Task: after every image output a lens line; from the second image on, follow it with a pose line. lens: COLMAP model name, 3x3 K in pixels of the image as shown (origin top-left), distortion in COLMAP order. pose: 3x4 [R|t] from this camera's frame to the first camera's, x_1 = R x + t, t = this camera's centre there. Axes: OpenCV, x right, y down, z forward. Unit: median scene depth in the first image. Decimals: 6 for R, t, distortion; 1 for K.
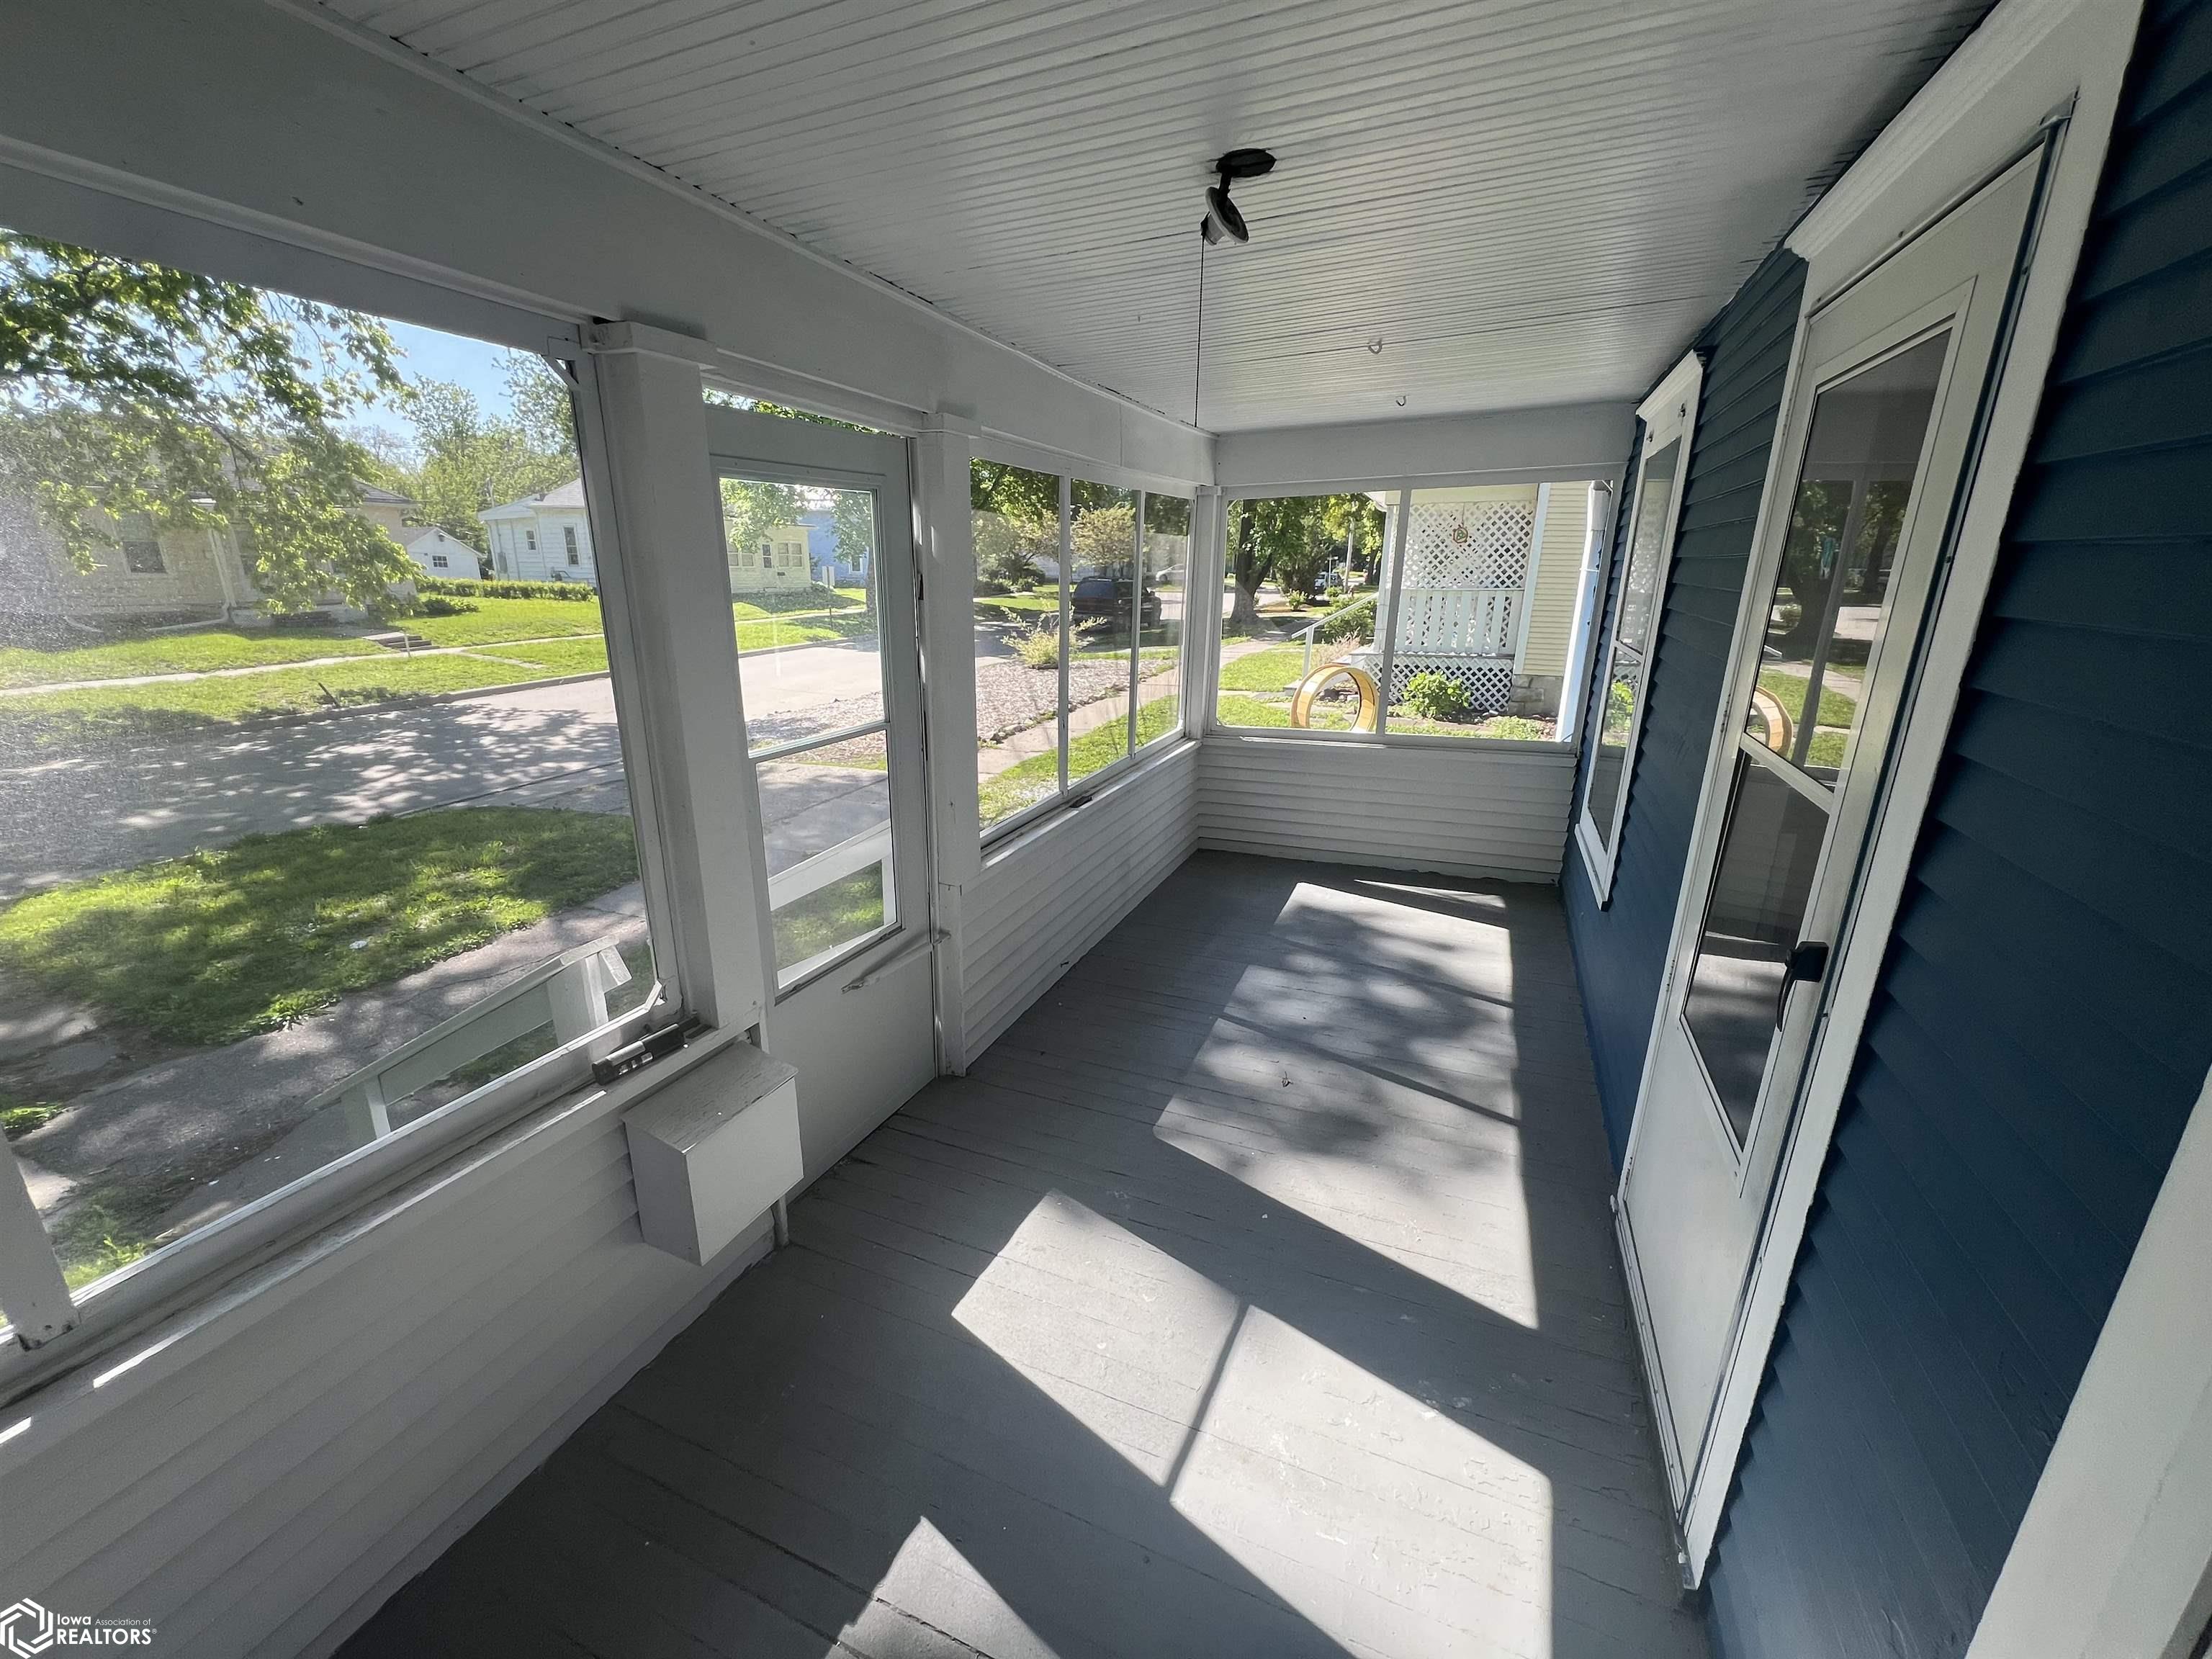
lens RADIAL K [[881.1, 0, 1099.2], [0, 881.1, 825.7], [0, 0, 1]] dist [-0.002695, 0.000074]
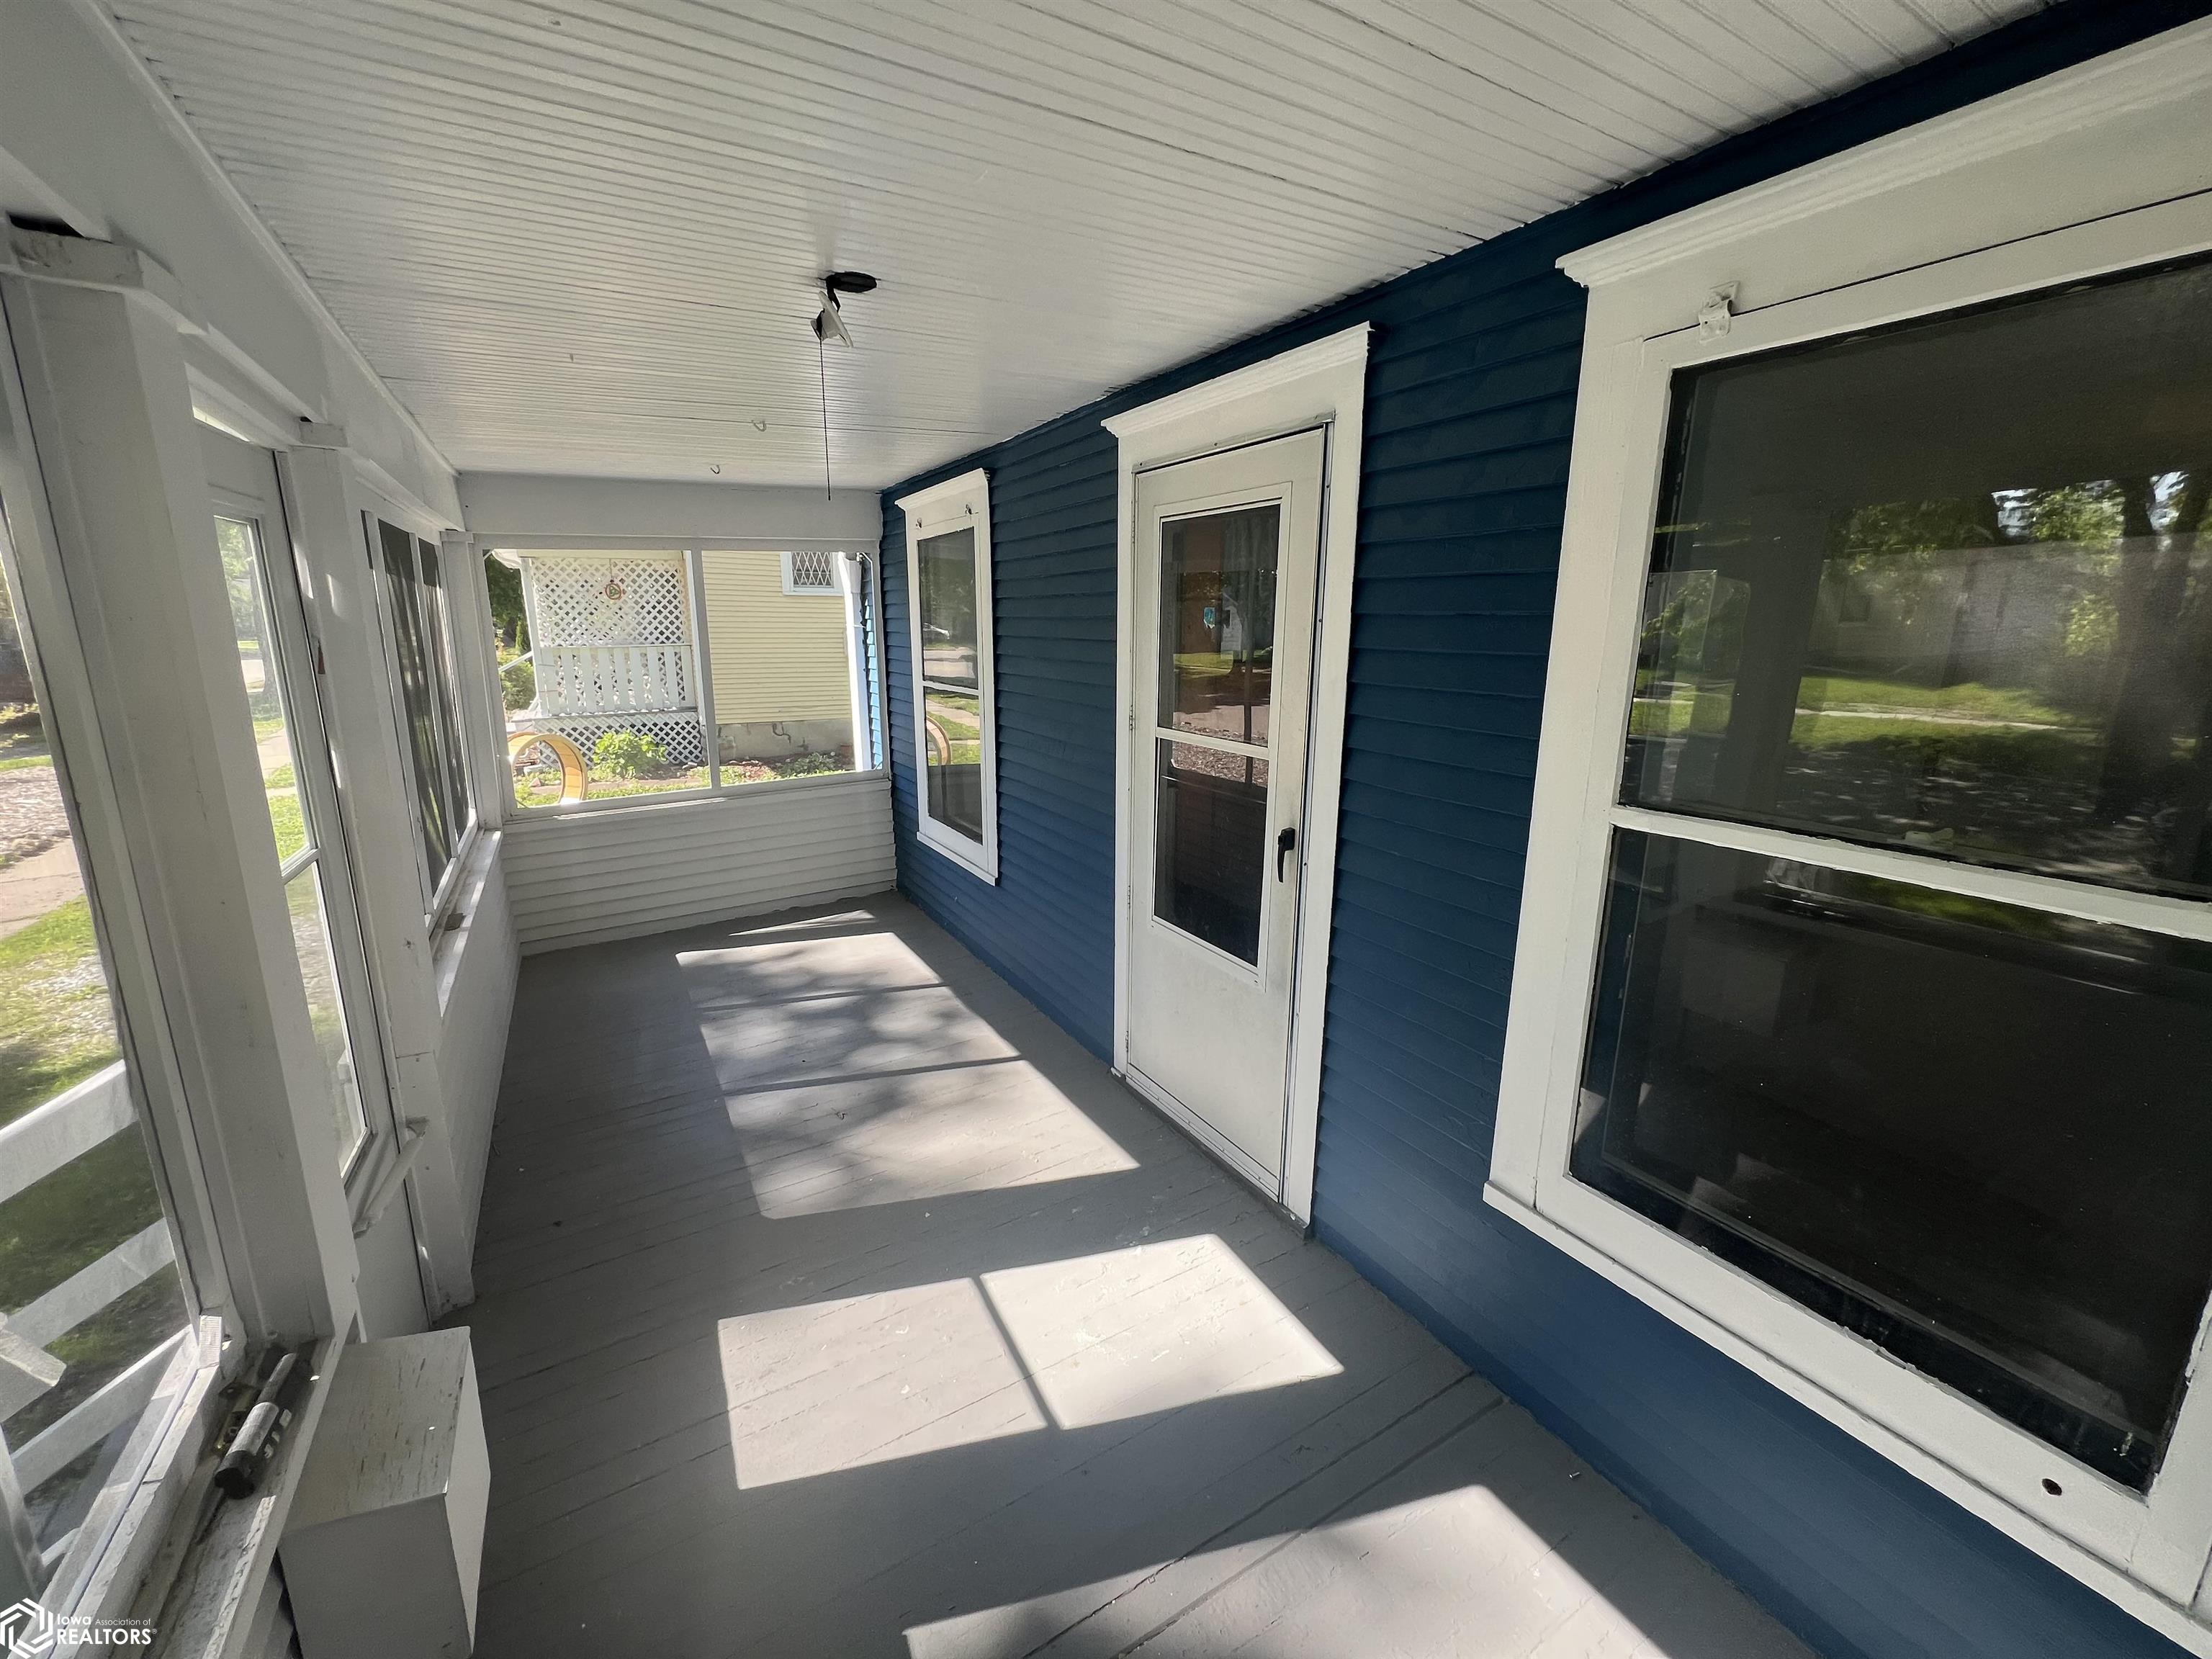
lens RADIAL K [[881.1, 0, 1099.2], [0, 881.1, 825.7], [0, 0, 1]] dist [-0.002695, 0.000074]
pose [[0.595369, -0.185007, 0.781862, -0.239547], [0.230909, 0.971473, 0.054042, -0.016952], [-0.769556, 0.148364, 0.621105, 0.049665]]
